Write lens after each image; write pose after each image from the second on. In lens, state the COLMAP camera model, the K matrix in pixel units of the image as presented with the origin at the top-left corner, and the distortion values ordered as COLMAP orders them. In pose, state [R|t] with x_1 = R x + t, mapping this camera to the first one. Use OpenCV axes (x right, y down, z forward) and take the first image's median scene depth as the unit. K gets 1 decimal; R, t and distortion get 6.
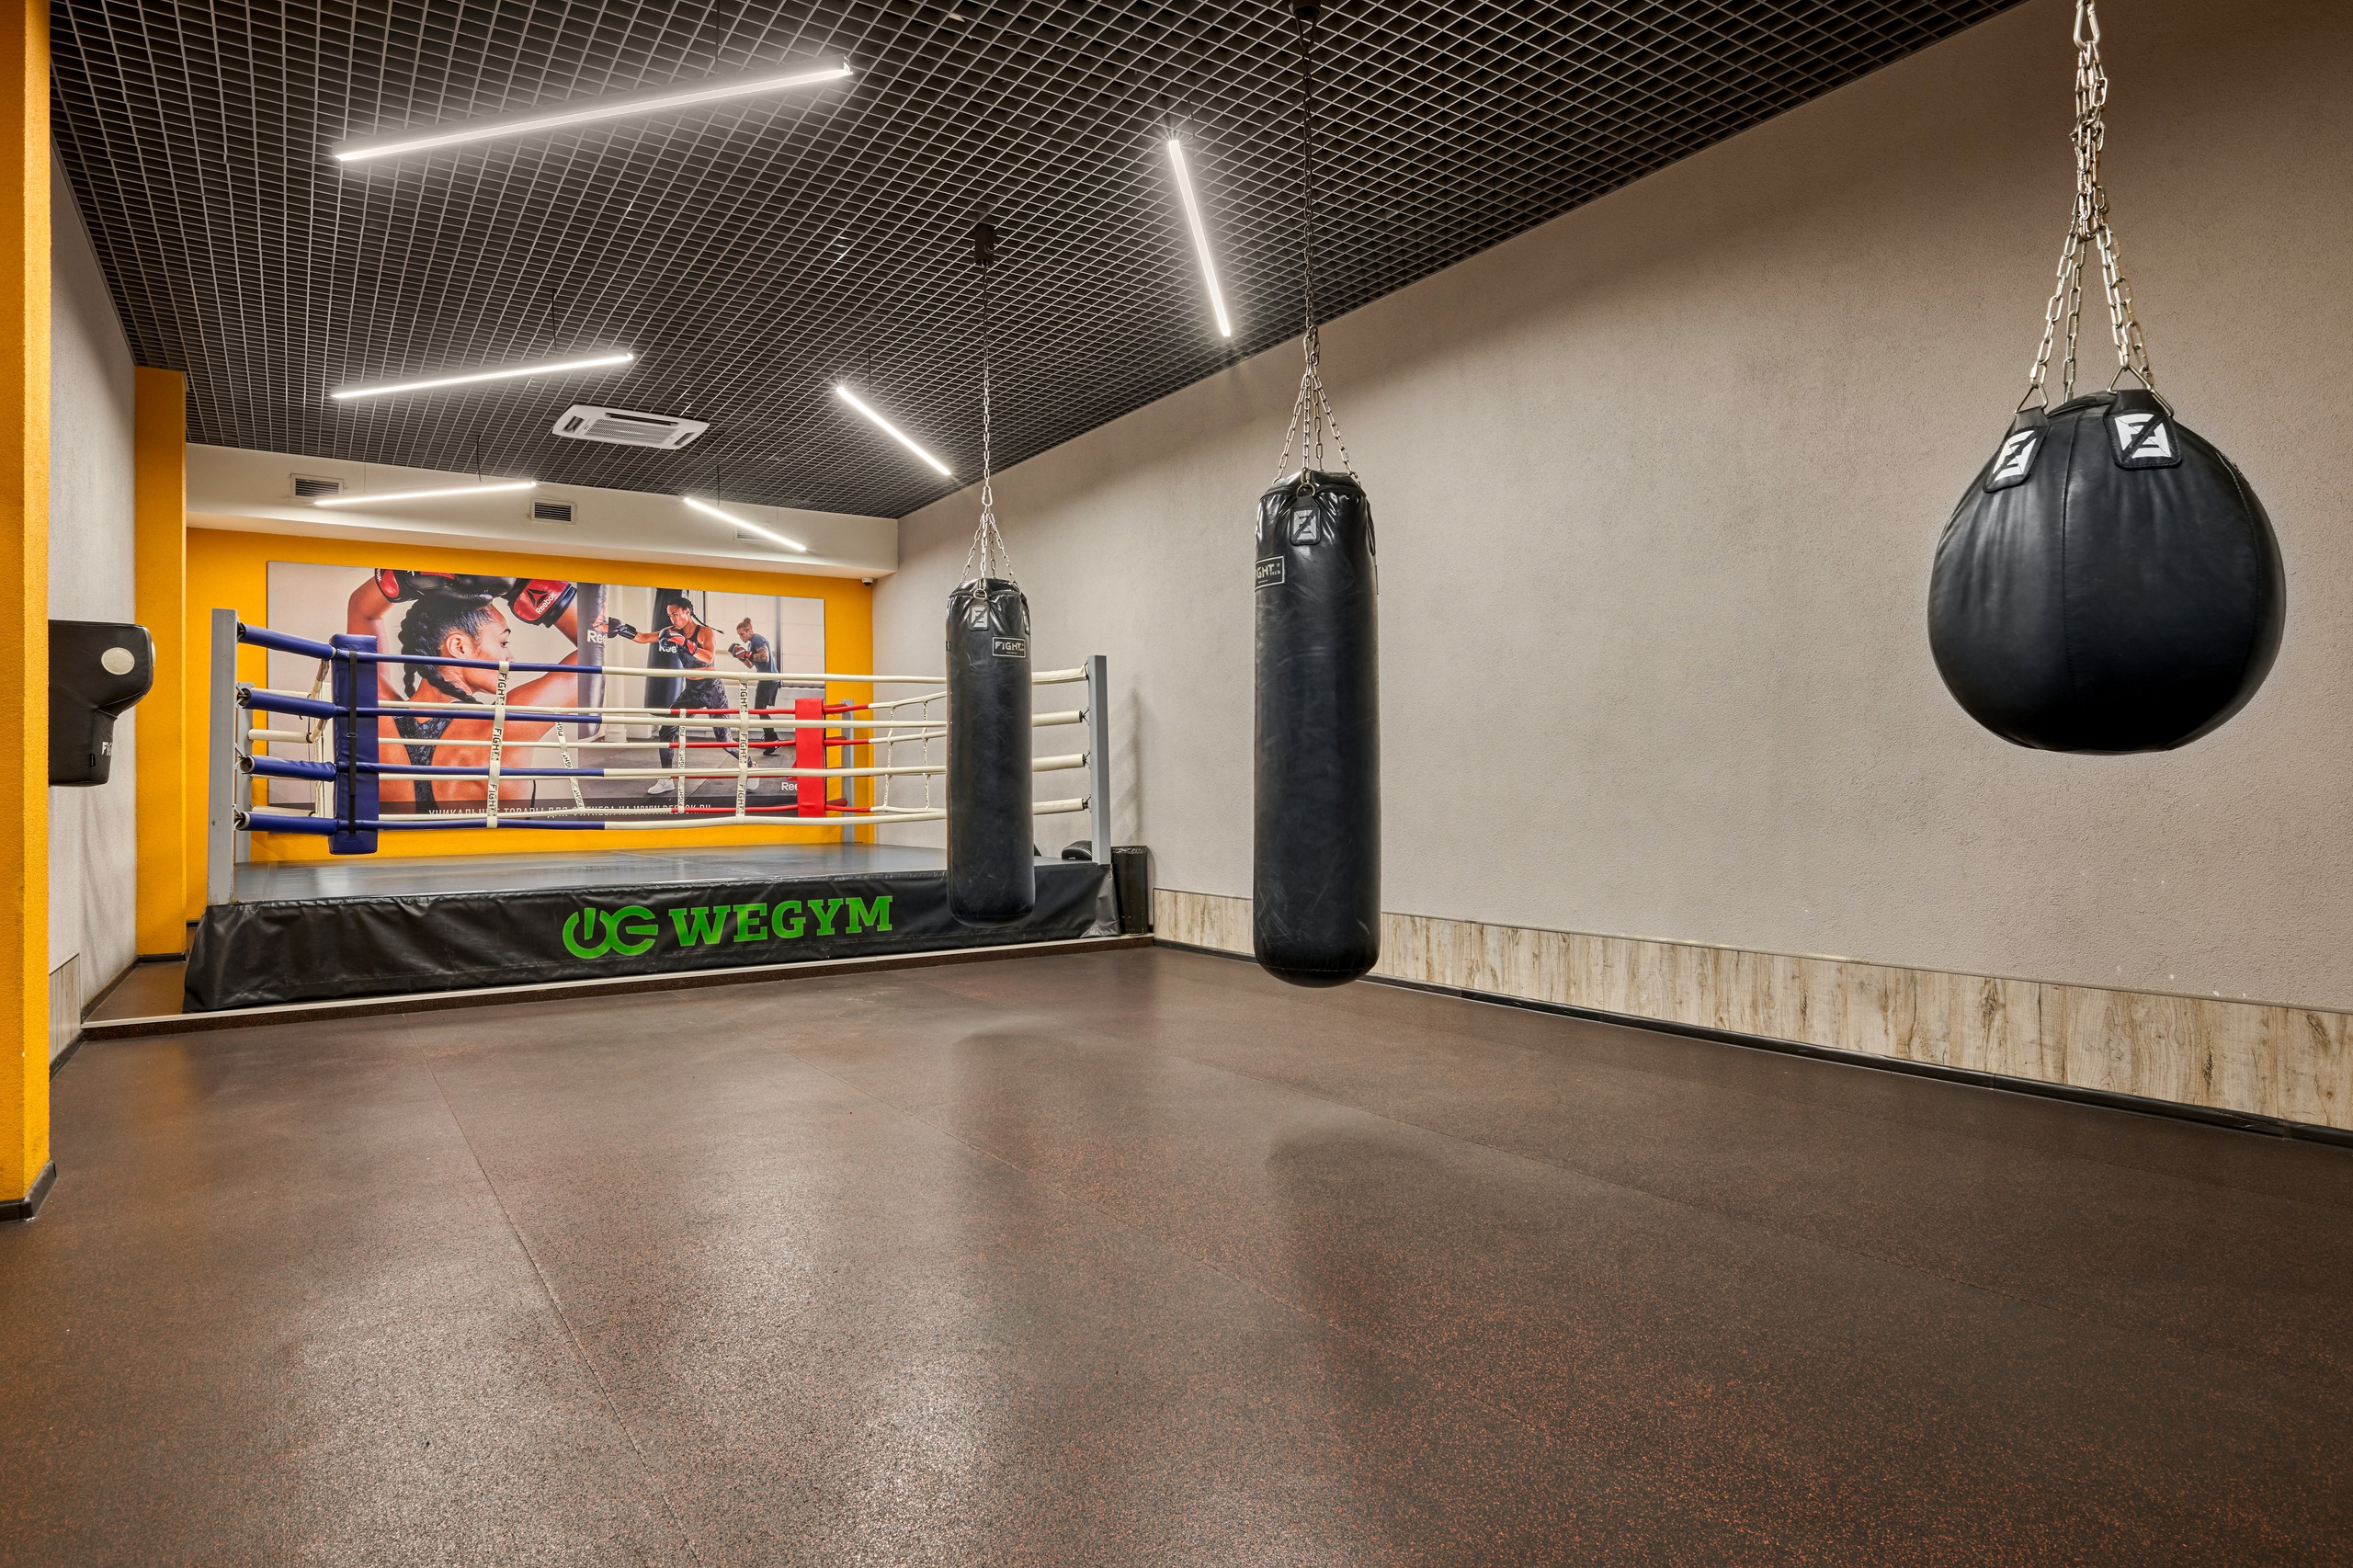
lens RADIAL K [[1307.1, 0, 1156.8], [0, 1307.1, 770.6], [0, 0, 1]] dist [-0.004597, -0.000825]
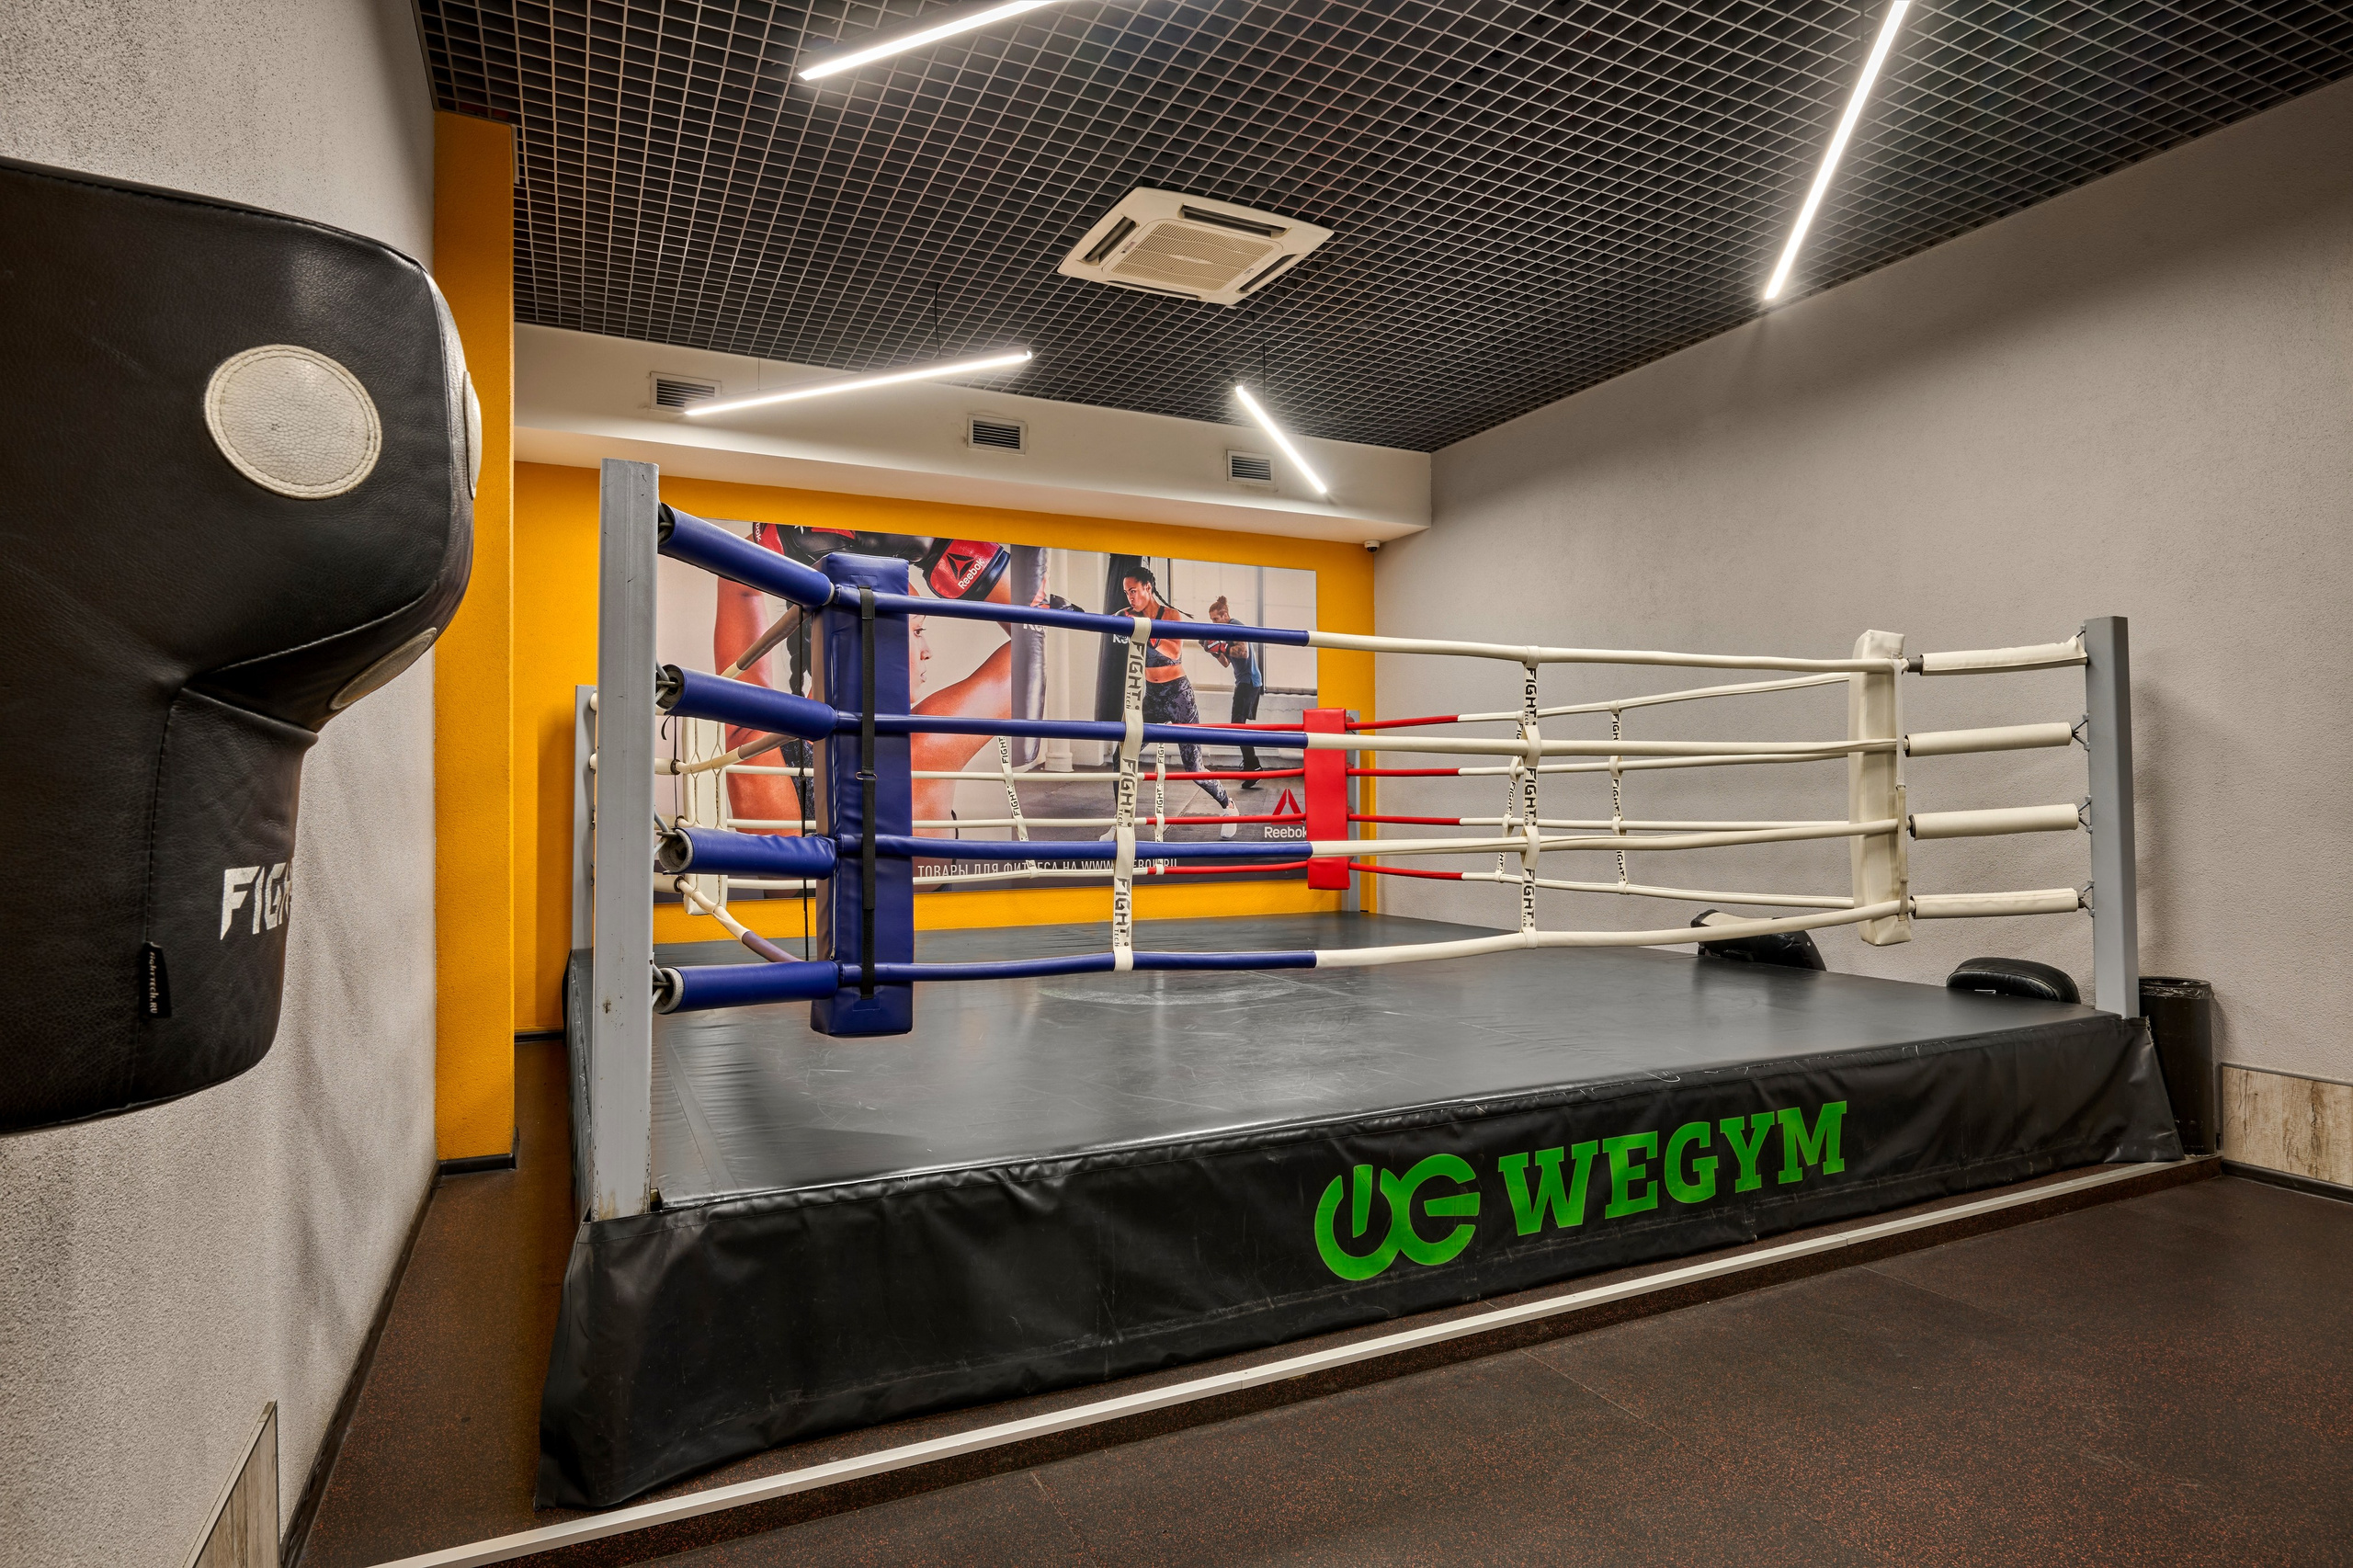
lens RADIAL K [[1307.1, 0, 1197.2], [0, 1307.1, 797.7], [0, 0, 1]] dist [-0.004597, -0.000825]
pose [[0.989934, 0.005151, -0.141434, -0.383534], [-0.004251, 0.999969, 0.006667, -0.020053], [0.141464, -0.005998, 0.989925, 0.496200]]
